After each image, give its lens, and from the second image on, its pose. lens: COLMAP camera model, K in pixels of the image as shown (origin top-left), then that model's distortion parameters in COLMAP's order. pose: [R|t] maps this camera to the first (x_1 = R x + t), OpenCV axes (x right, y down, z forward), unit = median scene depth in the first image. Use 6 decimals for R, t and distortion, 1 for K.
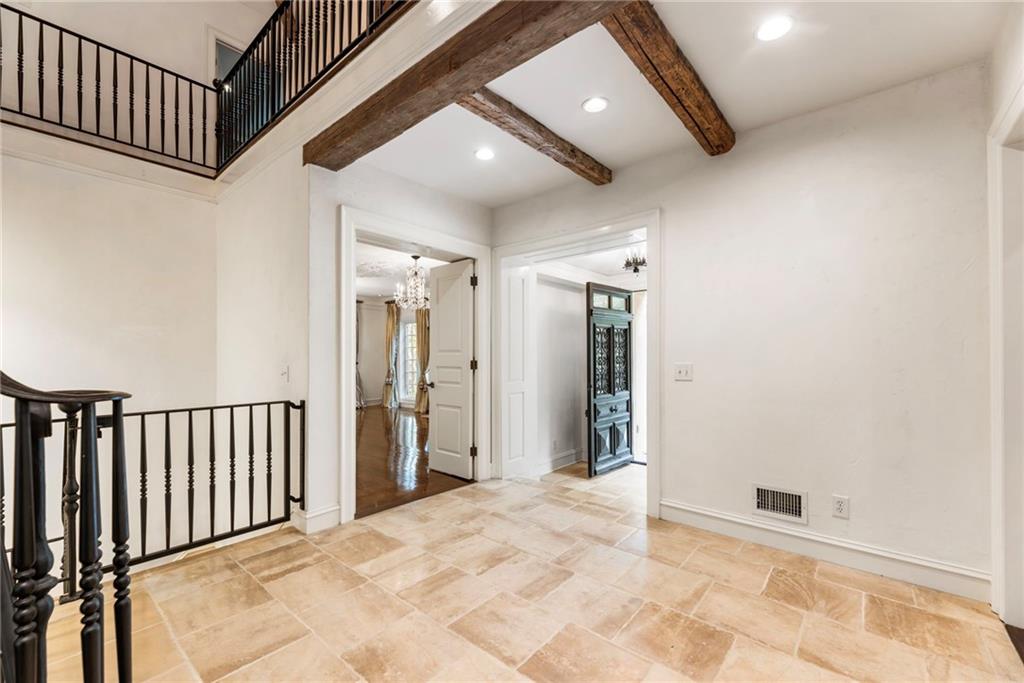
lens RADIAL K [[418.3, 0, 512.7], [0, 418.3, 350.7], [0, 0, 1]] dist [-0.002472, -0.001216]
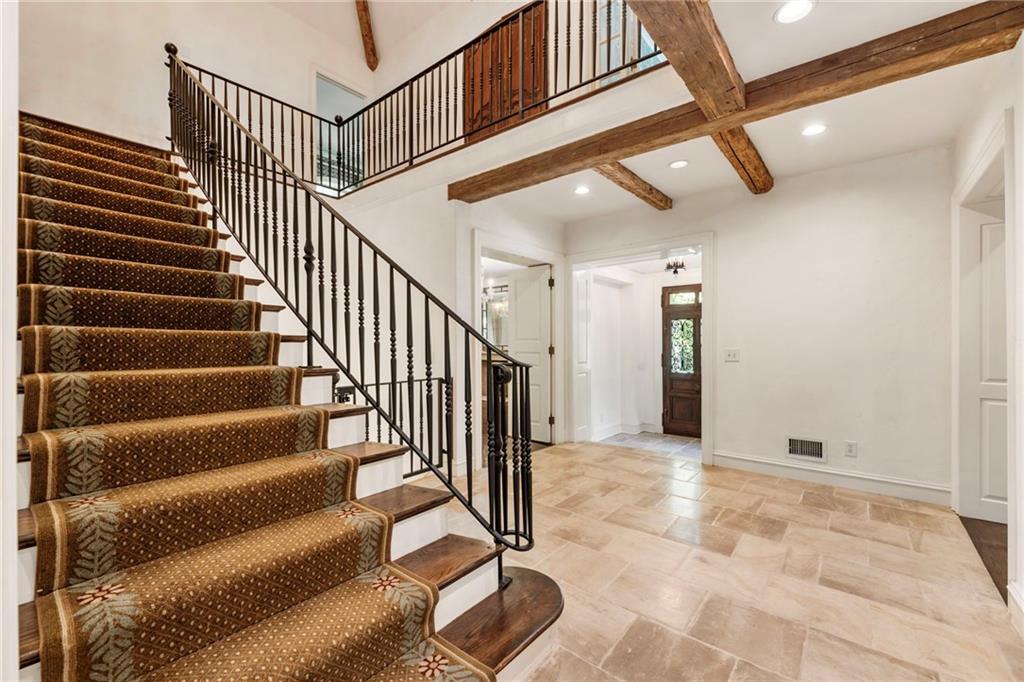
lens RADIAL K [[418.3, 0, 512.8], [0, 418.3, 341.0], [0, 0, 1]] dist [-0.002472, -0.001216]
pose [[0.999877, -0.002947, 0.015415, -0.388869], [0.002794, 0.999947, 0.009908, -0.011452], [-0.015443, -0.009863, 0.999832, -0.403699]]
